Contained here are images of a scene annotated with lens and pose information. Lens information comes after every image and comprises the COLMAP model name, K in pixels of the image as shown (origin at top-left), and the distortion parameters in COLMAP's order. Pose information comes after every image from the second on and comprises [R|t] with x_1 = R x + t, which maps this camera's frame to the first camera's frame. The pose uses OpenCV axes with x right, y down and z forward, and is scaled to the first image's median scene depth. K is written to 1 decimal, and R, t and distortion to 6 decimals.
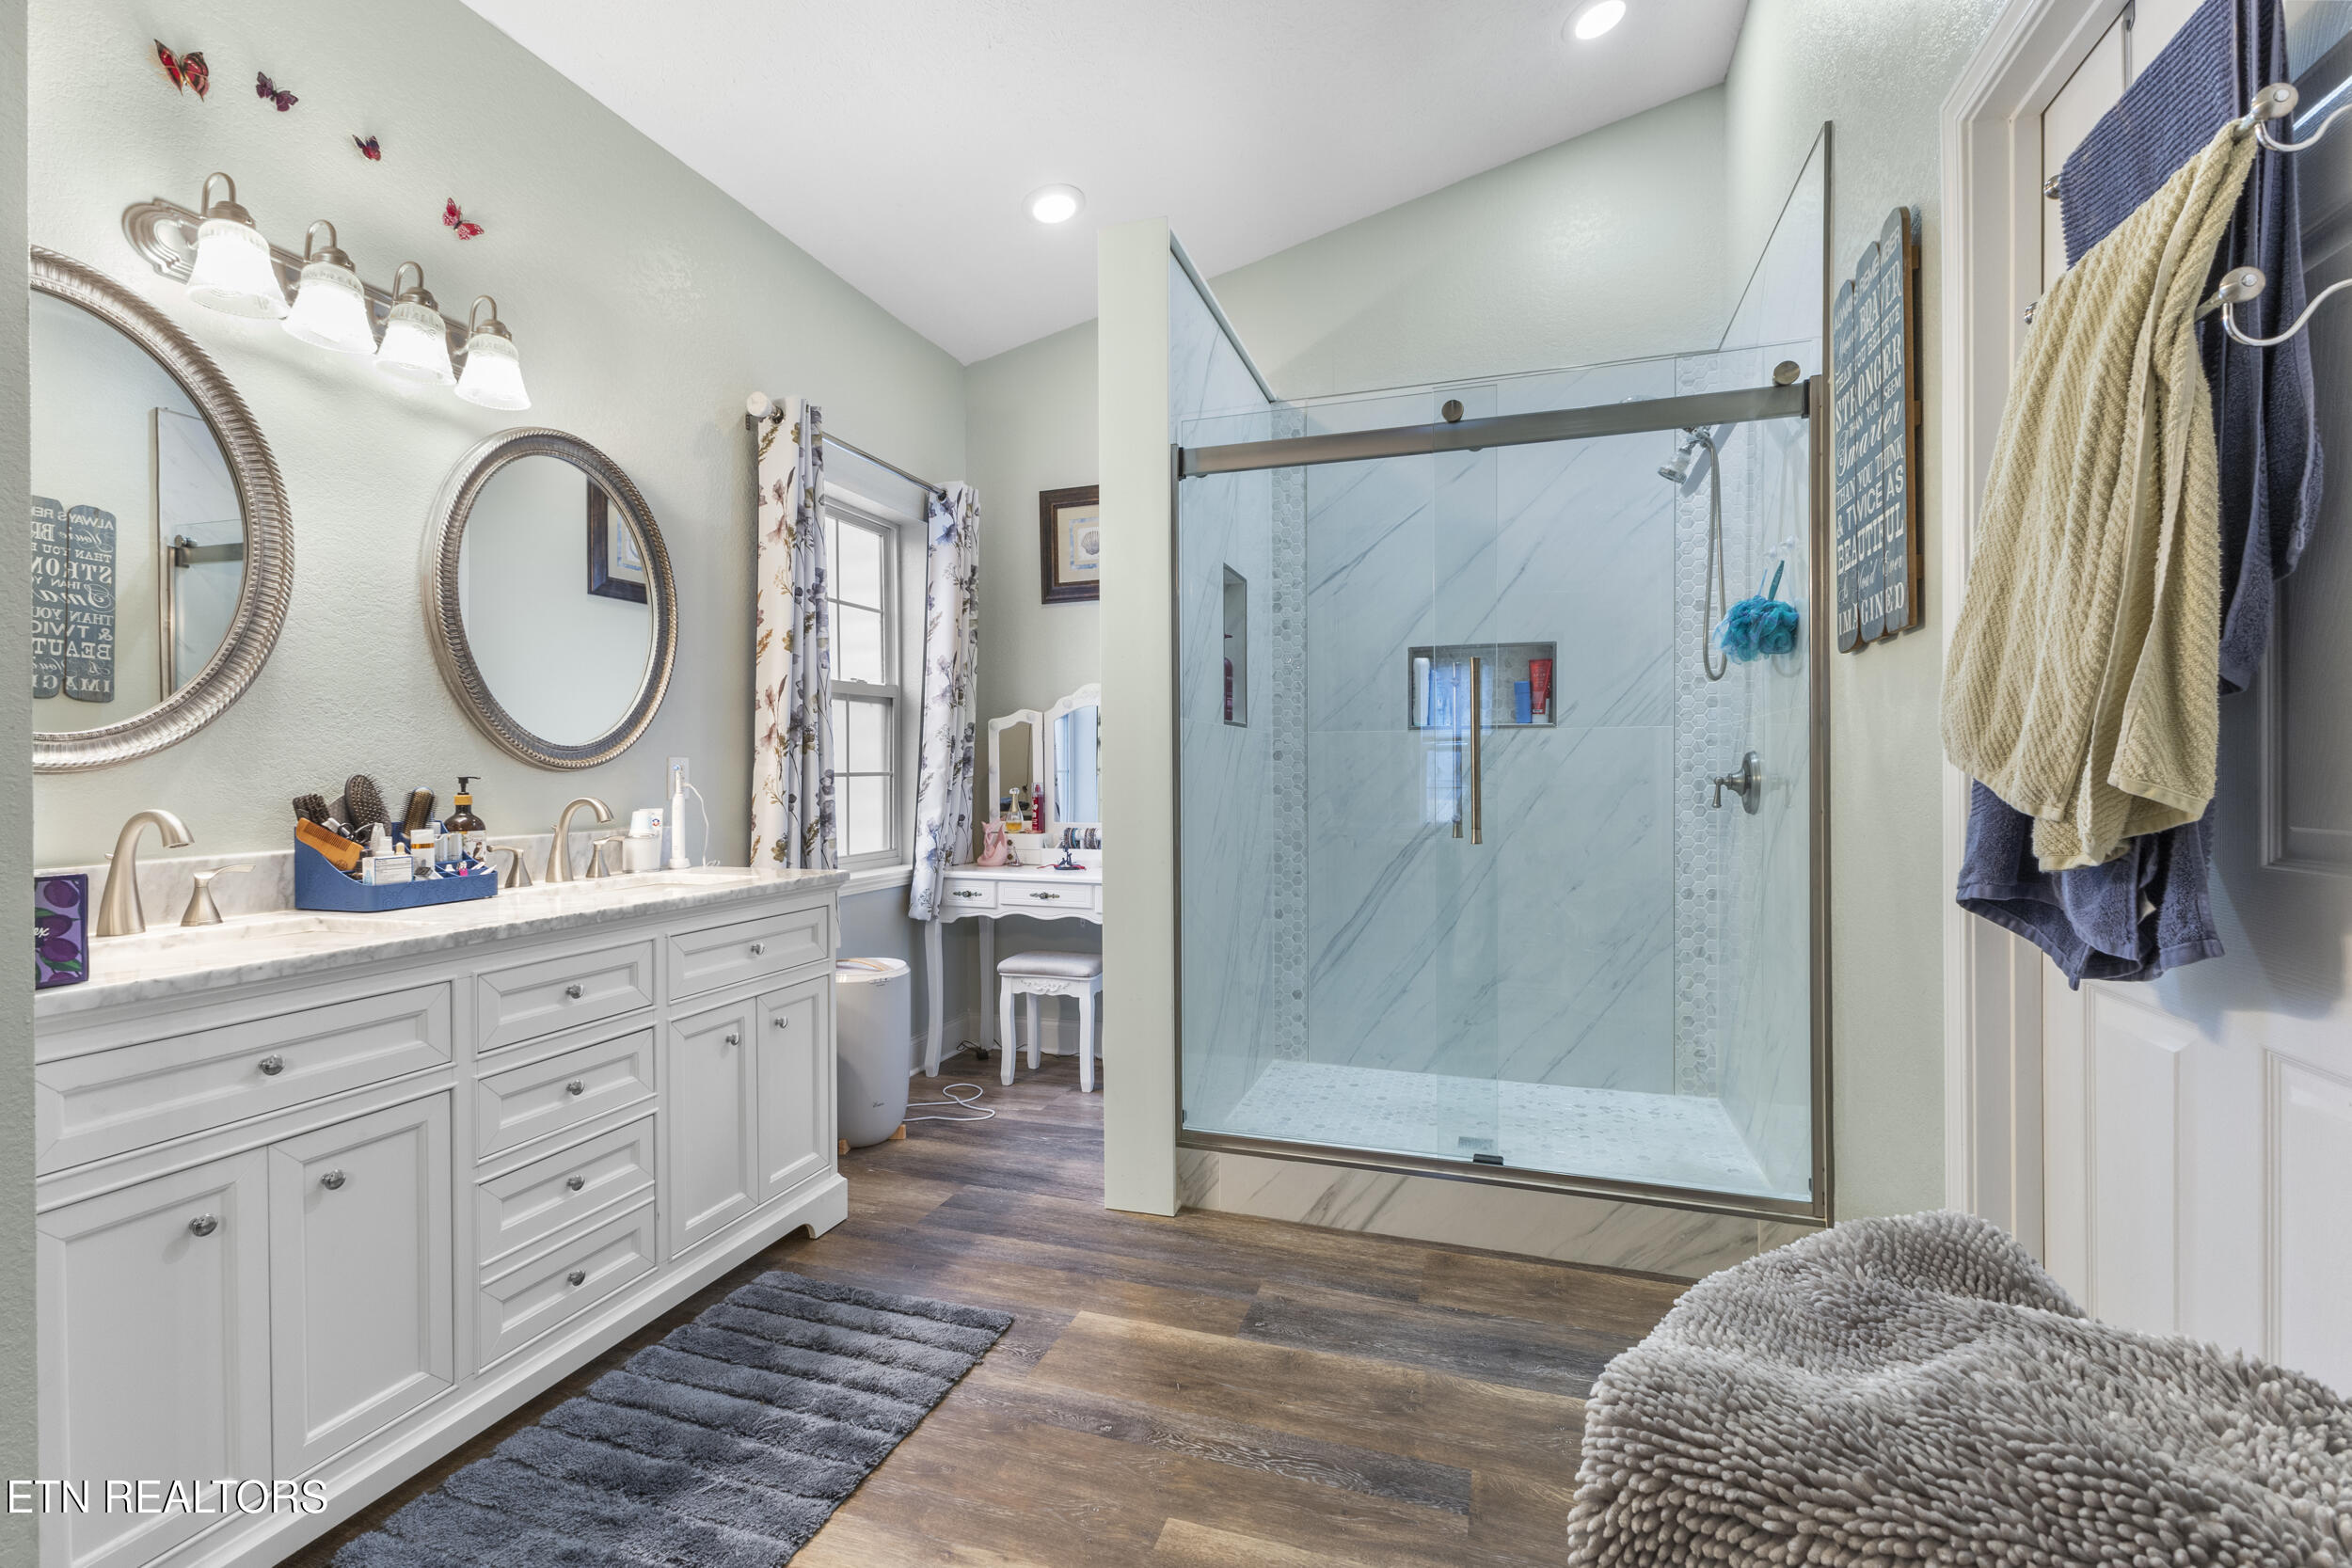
lens RADIAL K [[1038.6, 0, 1159.2], [0, 1038.6, 782.7], [0, 0, 1]] dist [0.013736, -0.005082]
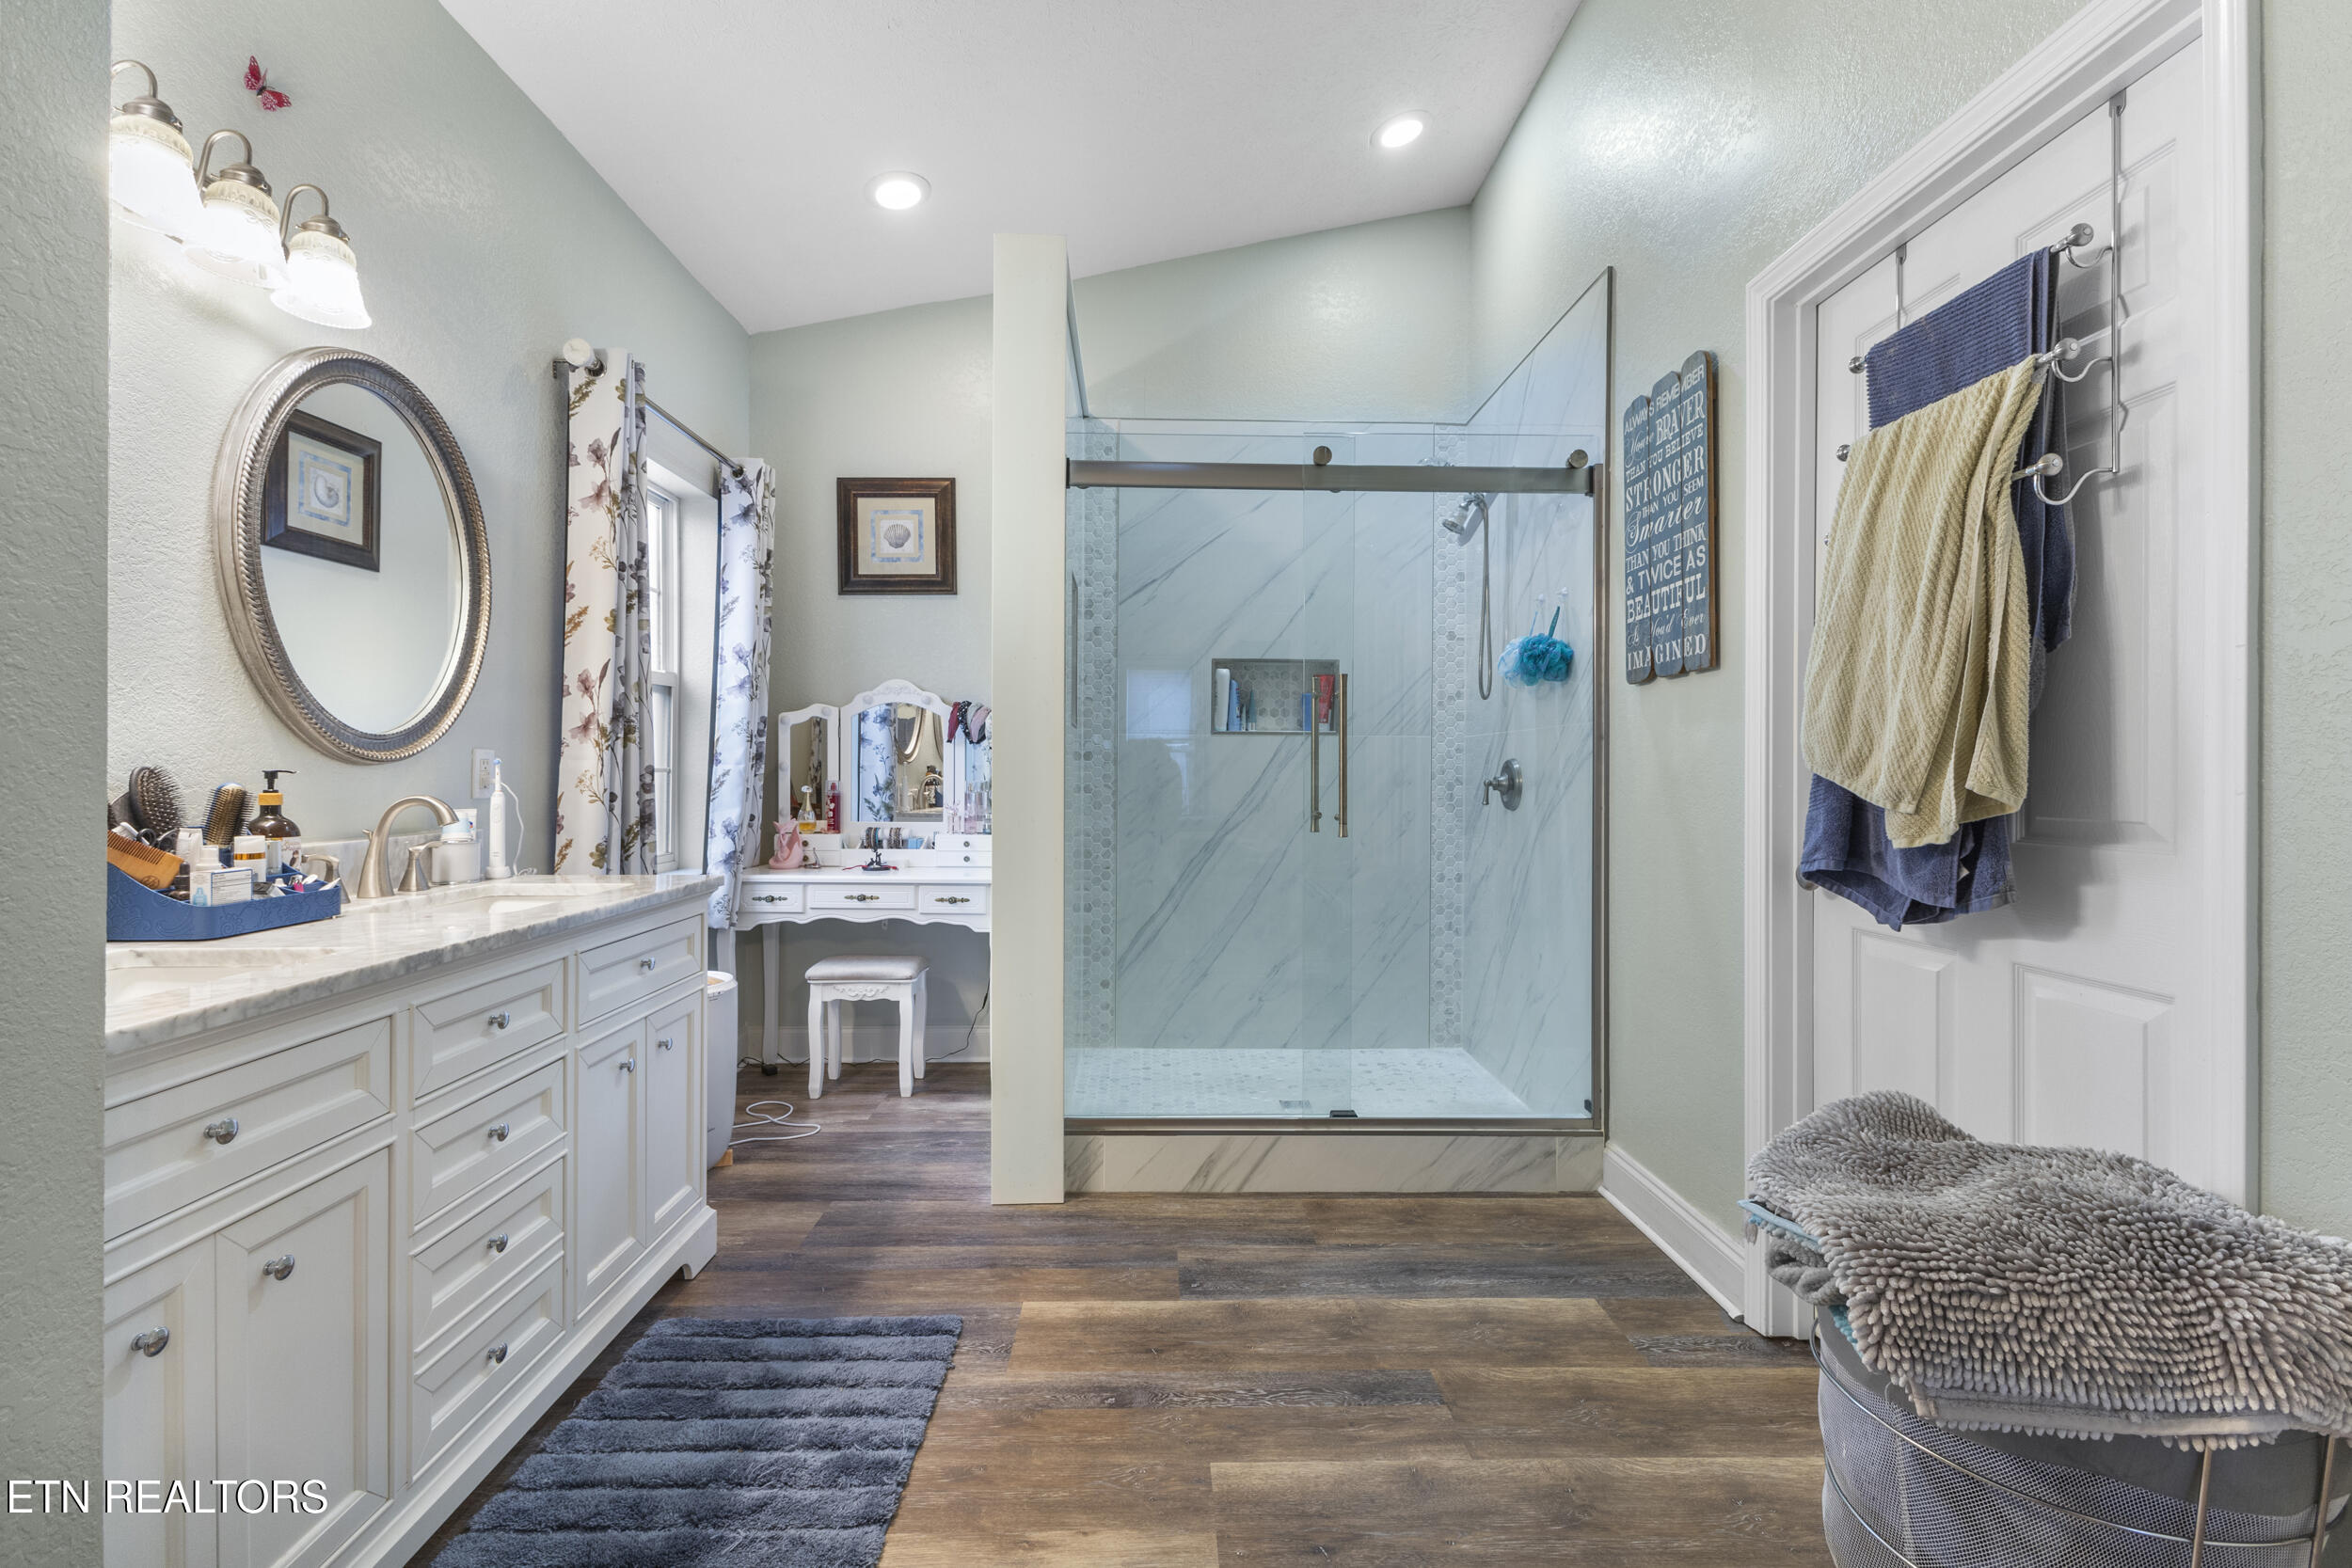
lens RADIAL K [[1038.6, 0, 1130.9], [0, 1038.6, 775.8], [0, 0, 1]] dist [0.013736, -0.005082]
pose [[0.939463, 0.007480, 0.342568, -0.333318], [-0.005700, 0.999965, -0.006204, -0.000287], [-0.342602, 0.003875, 0.939473, 0.008272]]
